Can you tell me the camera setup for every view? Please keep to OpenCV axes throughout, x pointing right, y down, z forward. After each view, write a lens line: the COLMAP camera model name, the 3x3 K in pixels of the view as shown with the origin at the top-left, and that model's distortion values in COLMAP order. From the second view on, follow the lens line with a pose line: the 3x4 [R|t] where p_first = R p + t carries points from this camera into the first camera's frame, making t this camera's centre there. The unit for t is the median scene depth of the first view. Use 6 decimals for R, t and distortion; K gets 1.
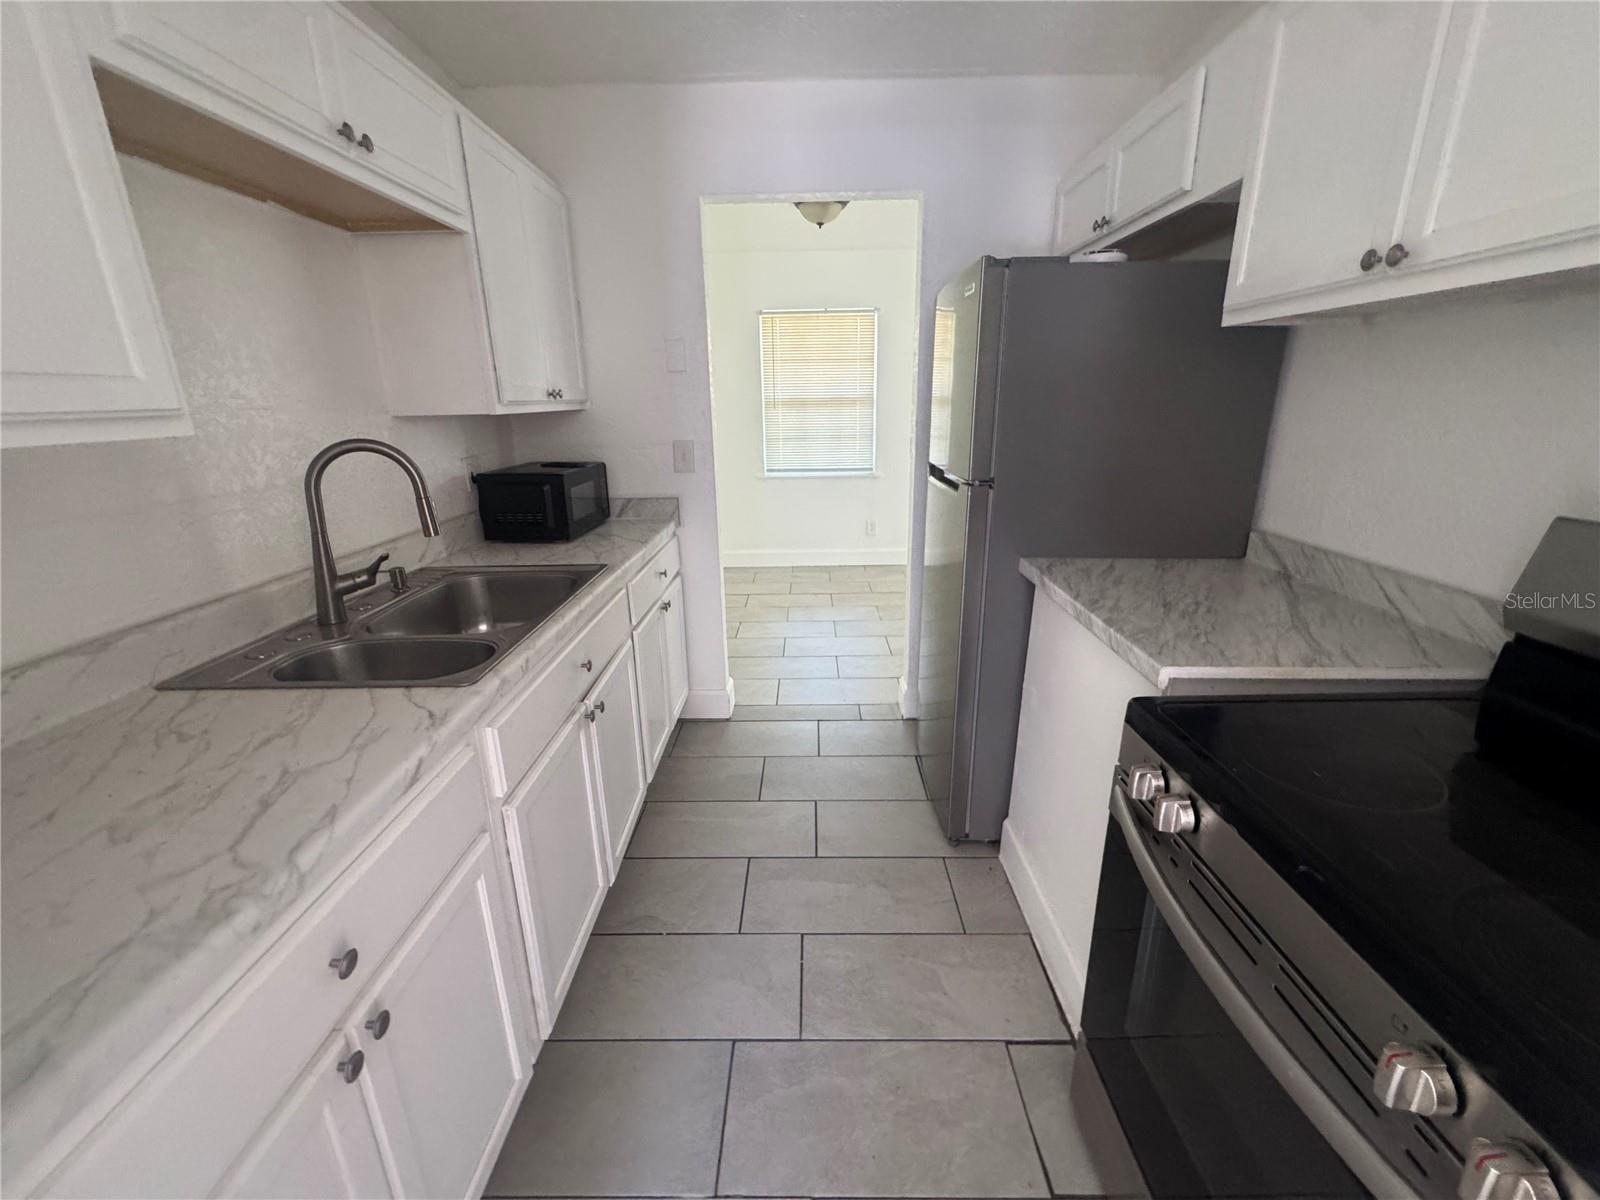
lens RADIAL K [[653.1, 0, 800.0], [0, 653.1, 600.0], [0, 0, 1]] dist [-0.003059, 0.000267]
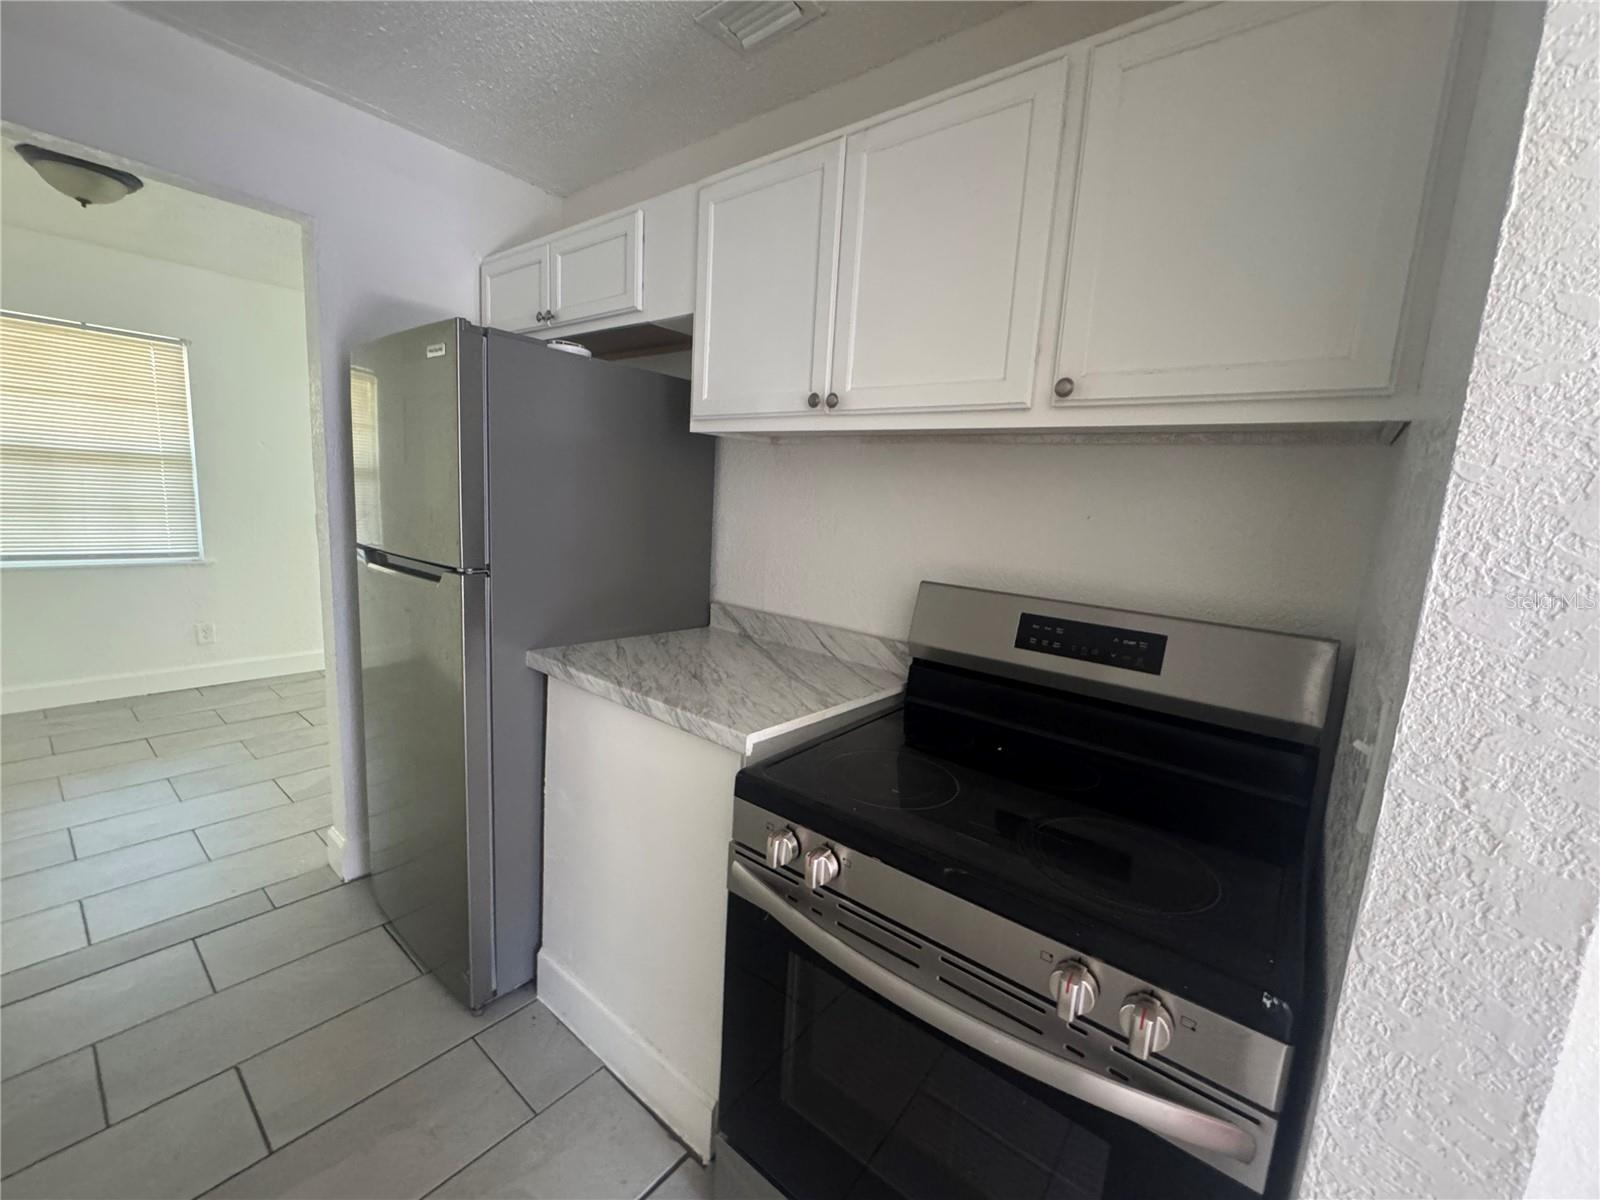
lens RADIAL K [[653.1, 0, 800.0], [0, 653.1, 600.0], [0, 0, 1]] dist [-0.003059, 0.000267]
pose [[0.618615, -0.069215, 0.782639, -0.147681], [0.162646, 0.985817, -0.041375, -0.039139], [-0.768675, 0.152889, 0.621099, 0.155101]]
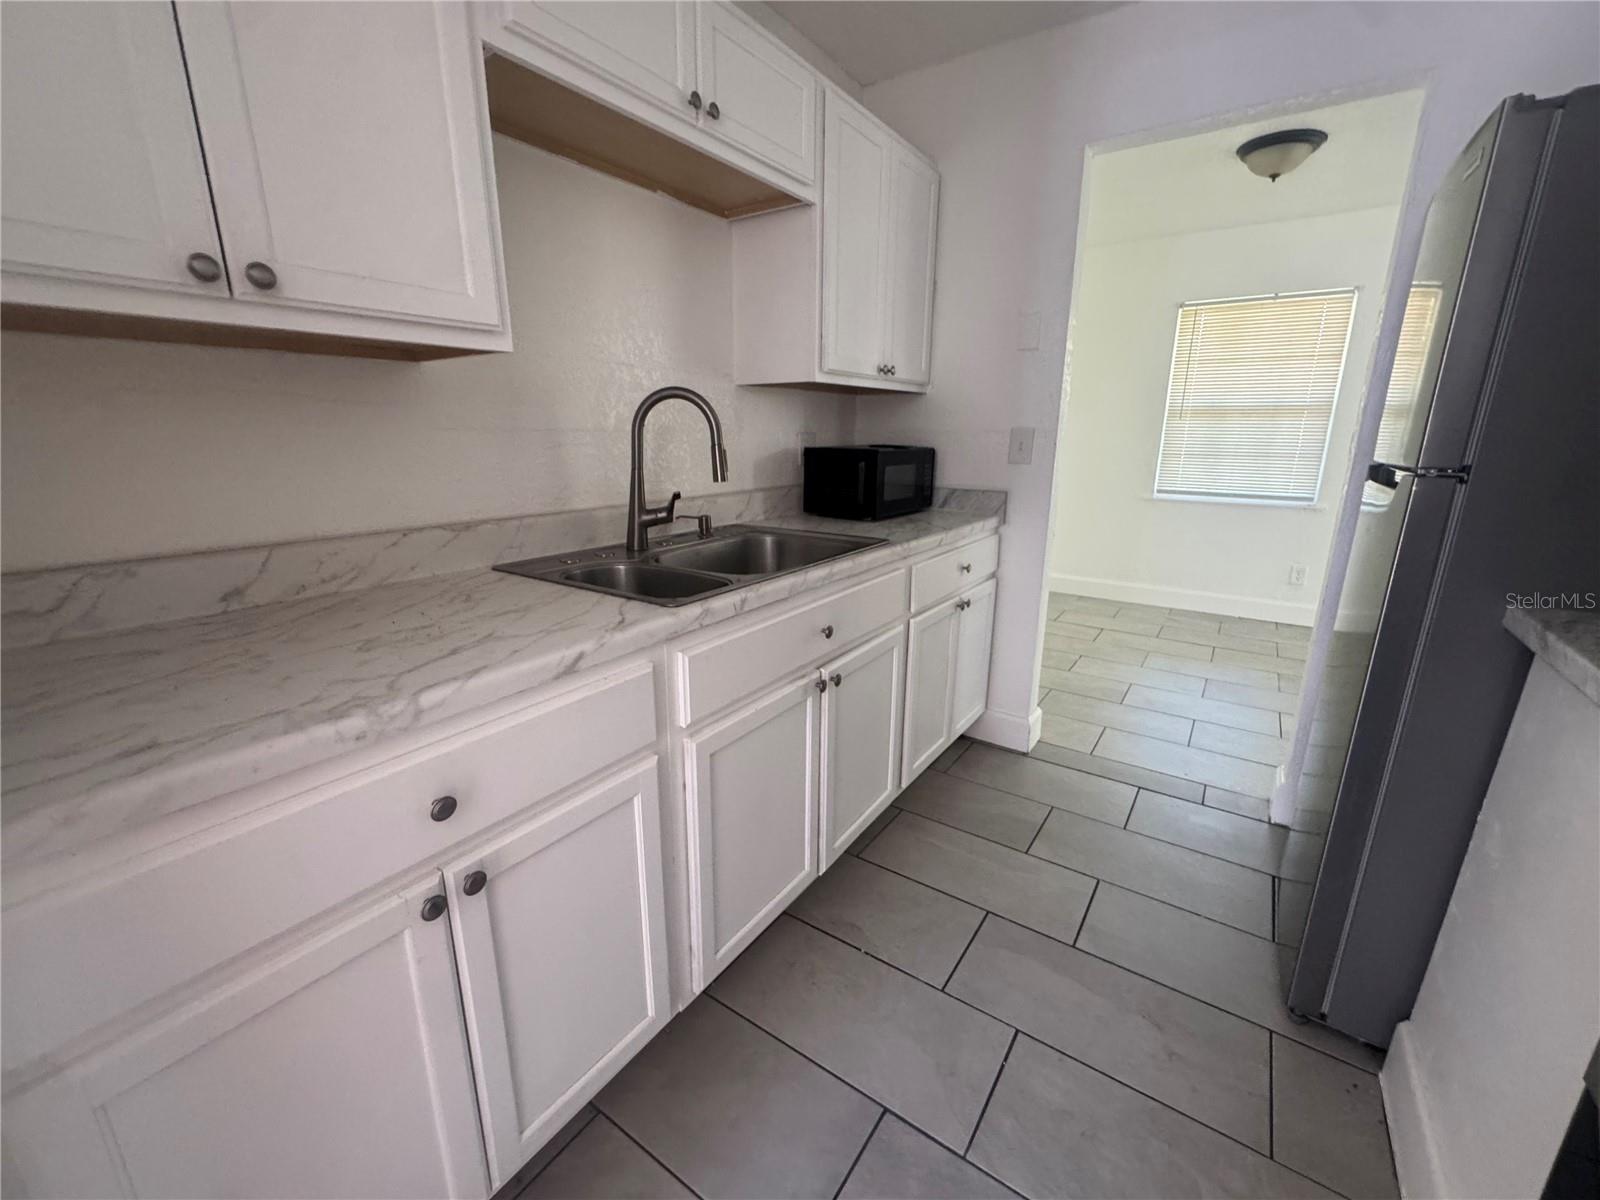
lens RADIAL K [[653.1, 0, 800.0], [0, 653.1, 600.0], [0, 0, 1]] dist [-0.003059, 0.000267]
pose [[0.829270, 0.161332, -0.535055, 0.132458], [-0.183404, 0.982963, 0.012133, 0.049521], [0.527896, 0.088069, 0.844730, 0.174569]]
